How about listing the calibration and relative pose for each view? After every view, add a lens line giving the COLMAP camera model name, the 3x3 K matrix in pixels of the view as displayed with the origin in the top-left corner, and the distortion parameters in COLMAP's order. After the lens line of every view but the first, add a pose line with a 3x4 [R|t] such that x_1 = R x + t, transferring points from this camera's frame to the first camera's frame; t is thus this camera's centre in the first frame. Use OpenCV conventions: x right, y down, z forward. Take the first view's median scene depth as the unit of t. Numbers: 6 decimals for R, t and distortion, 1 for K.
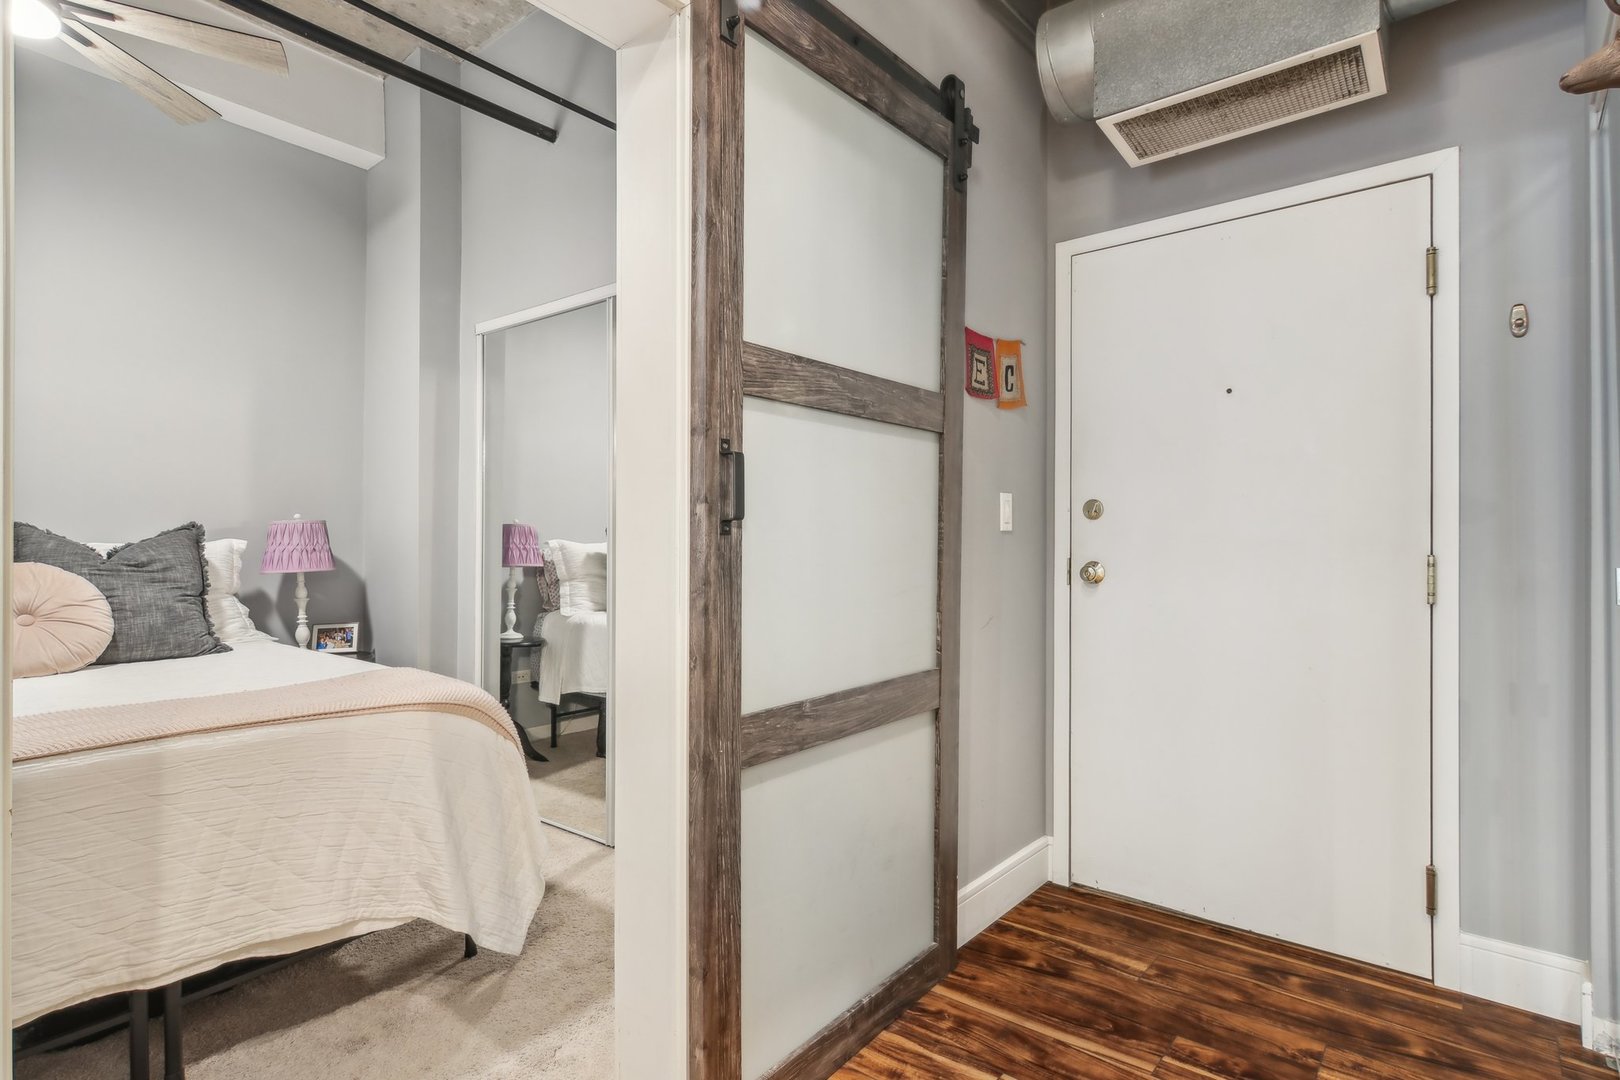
lens RADIAL K [[836.9, 0, 806.6], [0, 836.9, 531.2], [0, 0, 1]] dist [0.007059, -0.017893]
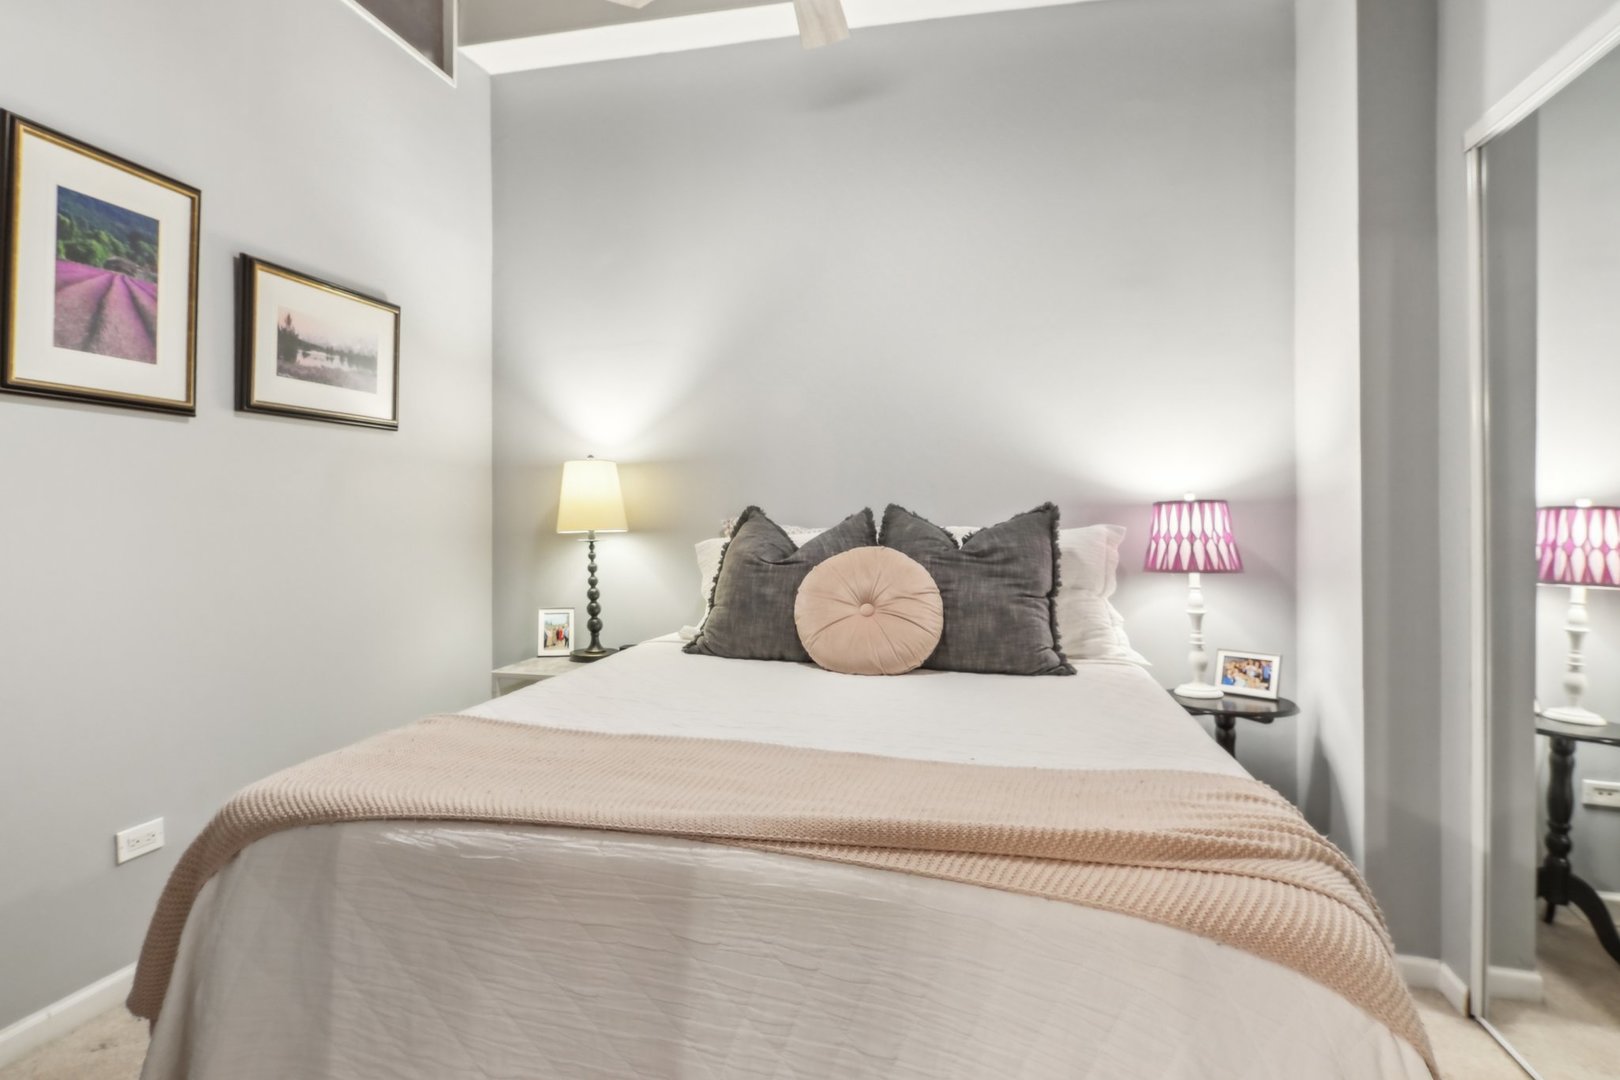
lens RADIAL K [[836.9, 0, 806.6], [0, 836.9, 531.2], [0, 0, 1]] dist [0.007059, -0.017893]
pose [[0.409968, 0.016969, -0.911942, -0.114074], [-0.007889, 0.999855, 0.015059, 0.006497], [0.912066, 0.001021, 0.410043, 0.497773]]
